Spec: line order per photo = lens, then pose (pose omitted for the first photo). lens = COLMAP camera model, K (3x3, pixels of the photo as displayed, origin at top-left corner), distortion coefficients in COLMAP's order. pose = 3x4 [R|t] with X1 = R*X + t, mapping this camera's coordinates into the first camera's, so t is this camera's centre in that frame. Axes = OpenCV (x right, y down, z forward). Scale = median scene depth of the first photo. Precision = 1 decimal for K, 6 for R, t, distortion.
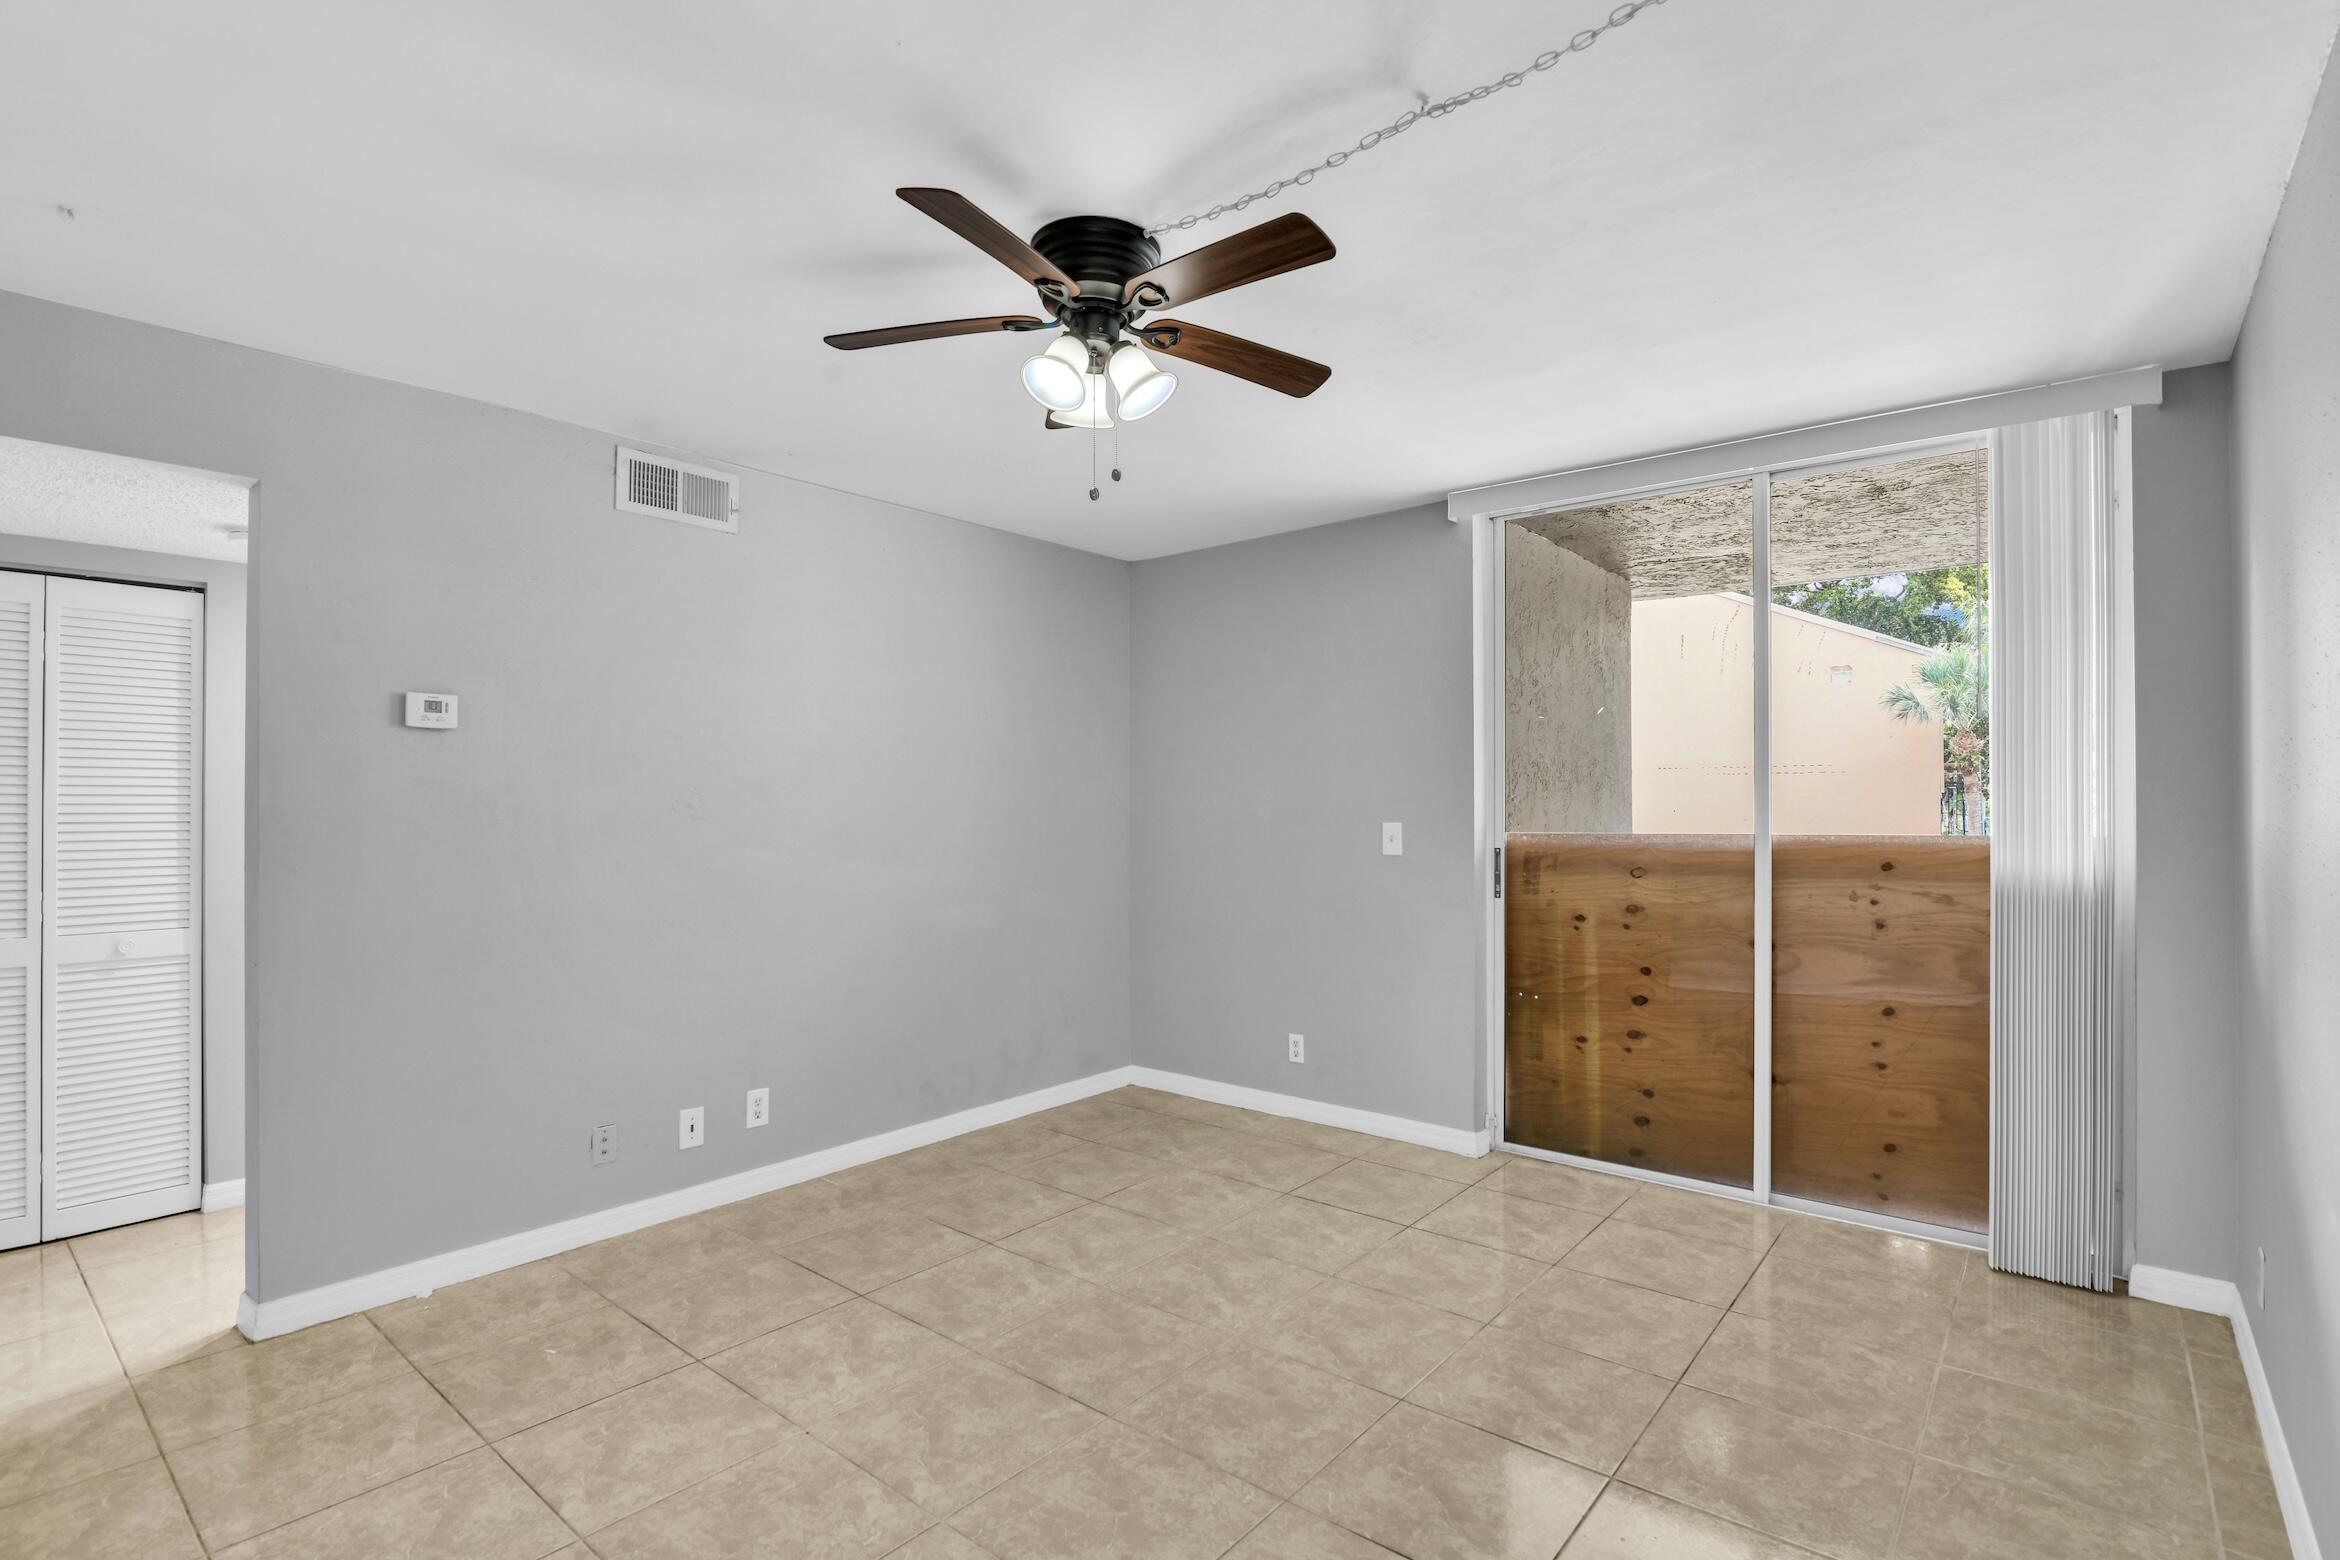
lens RADIAL K [[1104.2, 0, 1169.1], [0, 1104.2, 823.5], [0, 0, 1]] dist [-0.023771, 0.001460]
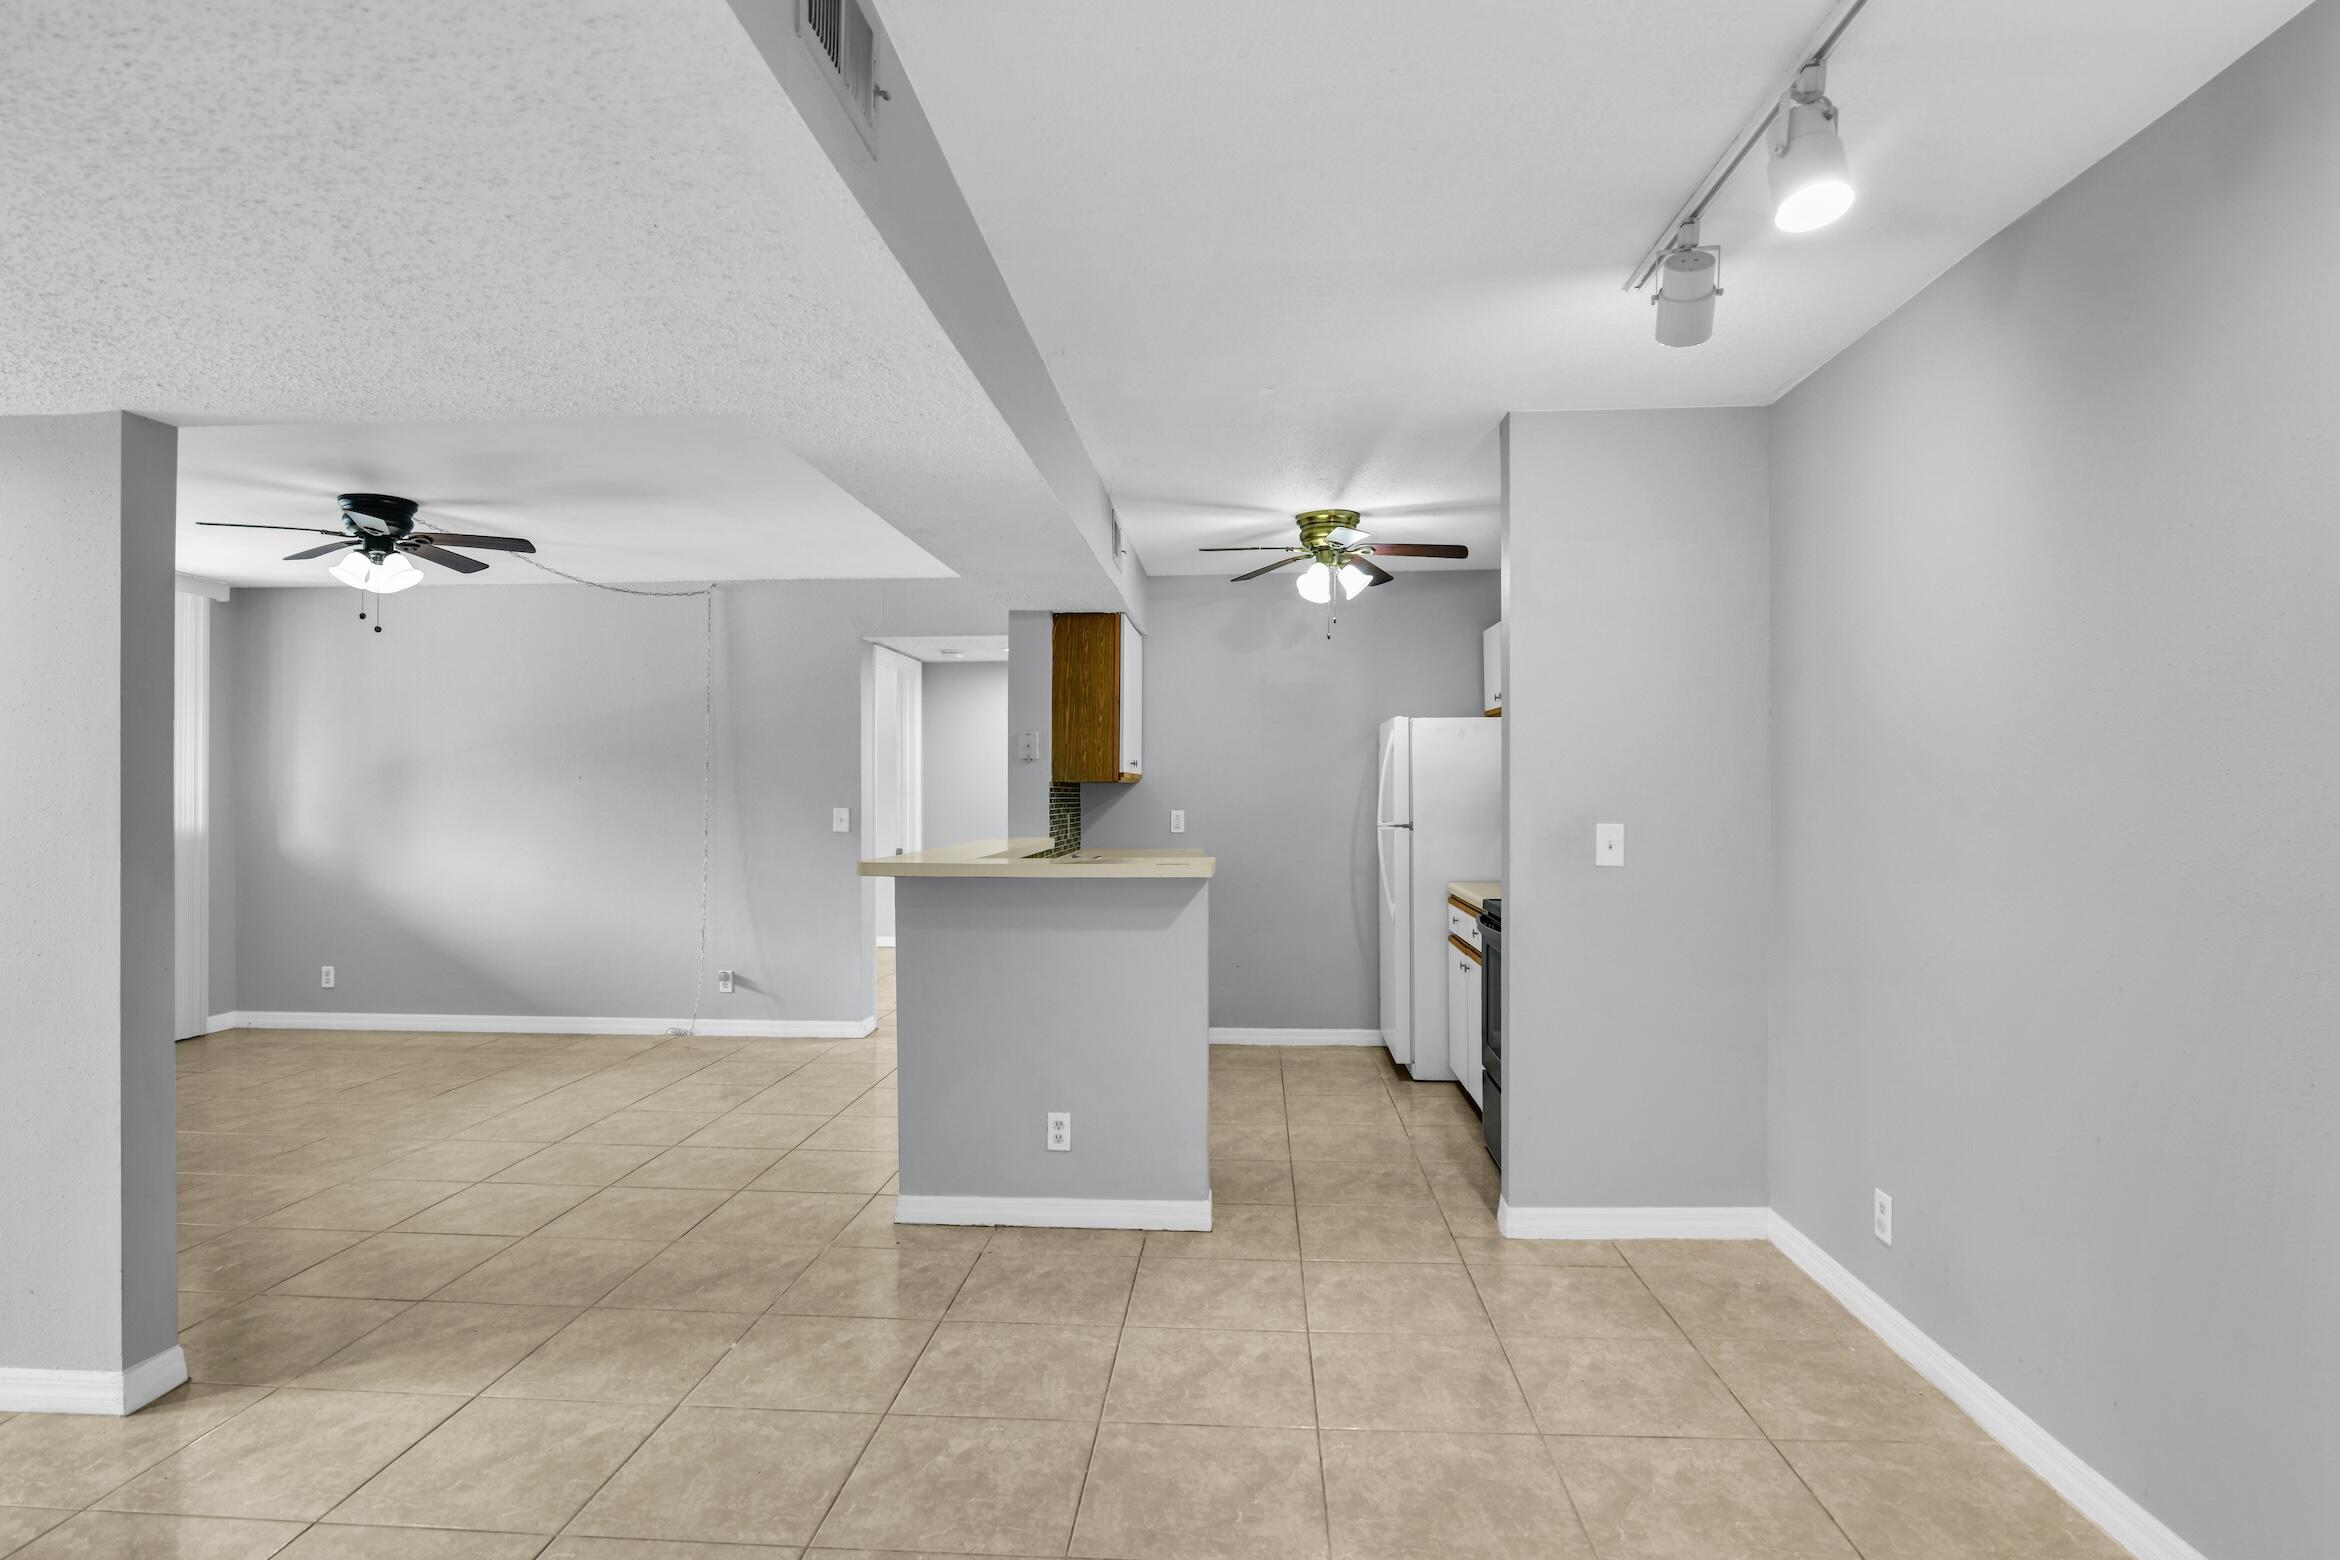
lens RADIAL K [[1227.5, 0, 1170.9], [0, 1227.5, 787.2], [0, 0, 1]] dist [-0.010248, -0.000274]
pose [[-0.575969, 0.003098, 0.817465, -1.679023], [0.021047, 0.999718, 0.011040, -0.009618], [-0.817200, 0.023564, -0.575872, 0.696104]]
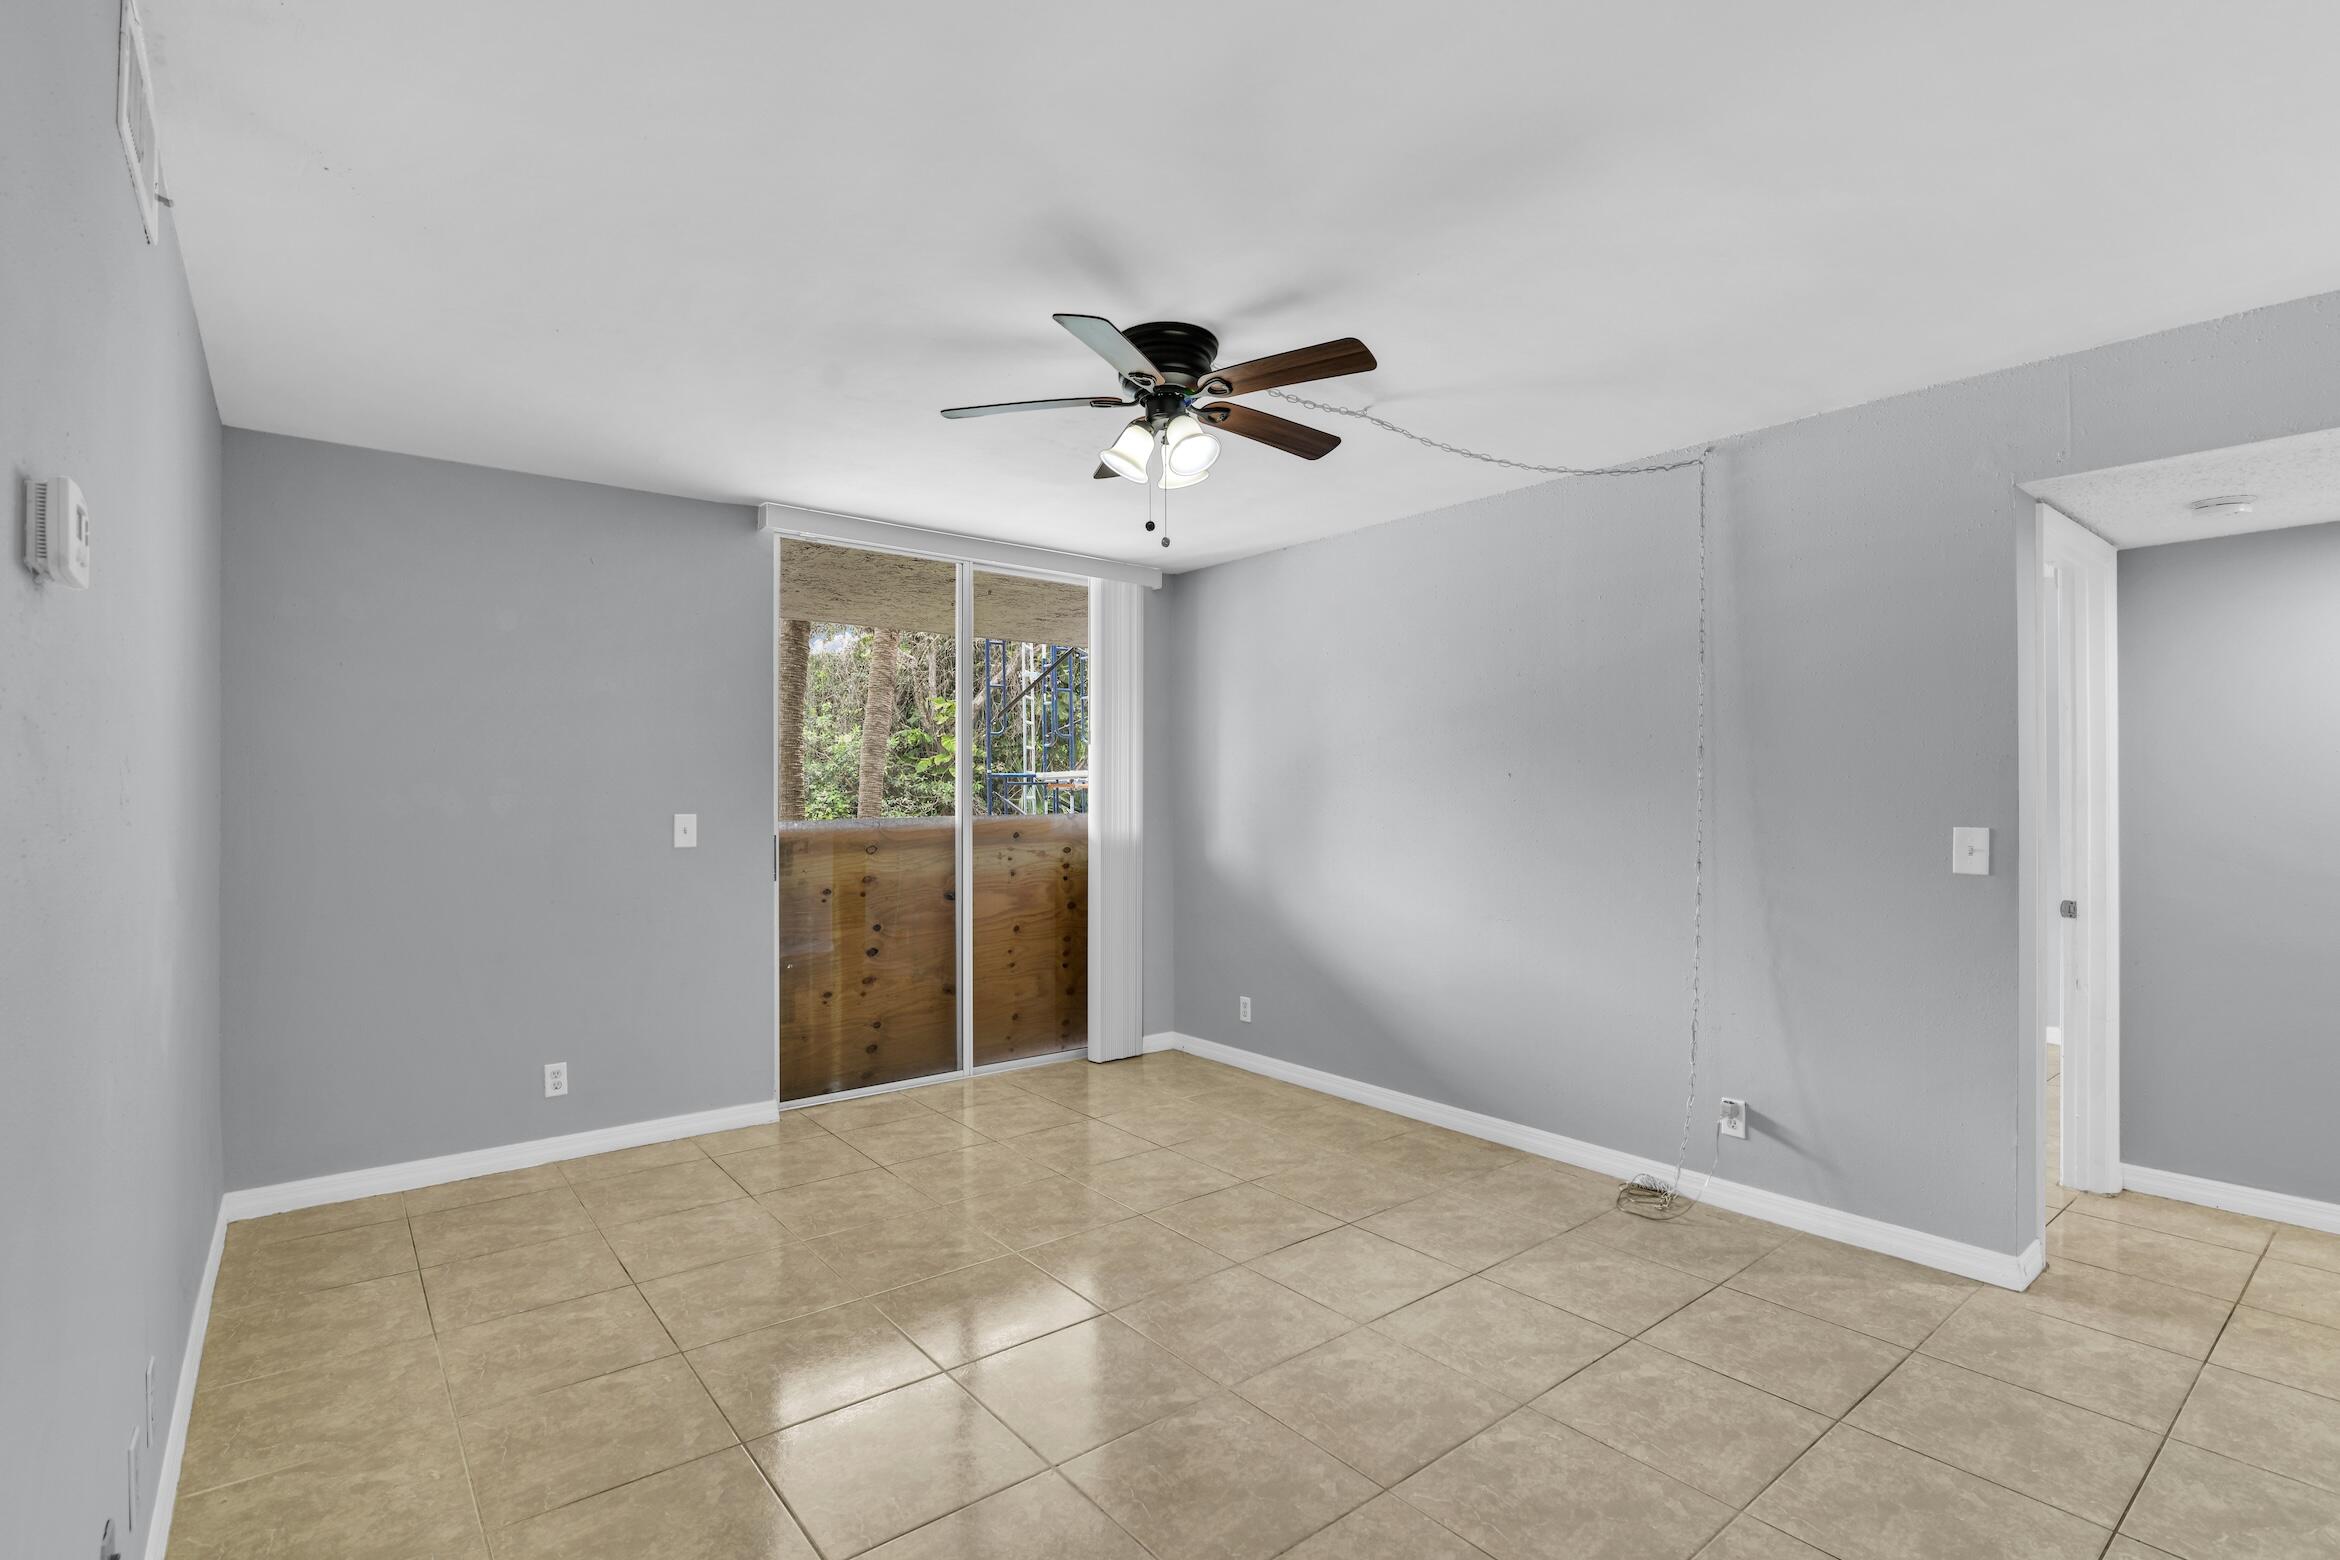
lens RADIAL K [[1104.2, 0, 1156.1], [0, 1104.2, 787.2], [0, 0, 1]] dist [-0.023771, 0.001460]
pose [[0.211552, 0.005311, 0.977352, -0.825285], [0.024907, 0.999631, -0.010823, -0.005382], [-0.977049, 0.026633, 0.211342, 0.471173]]
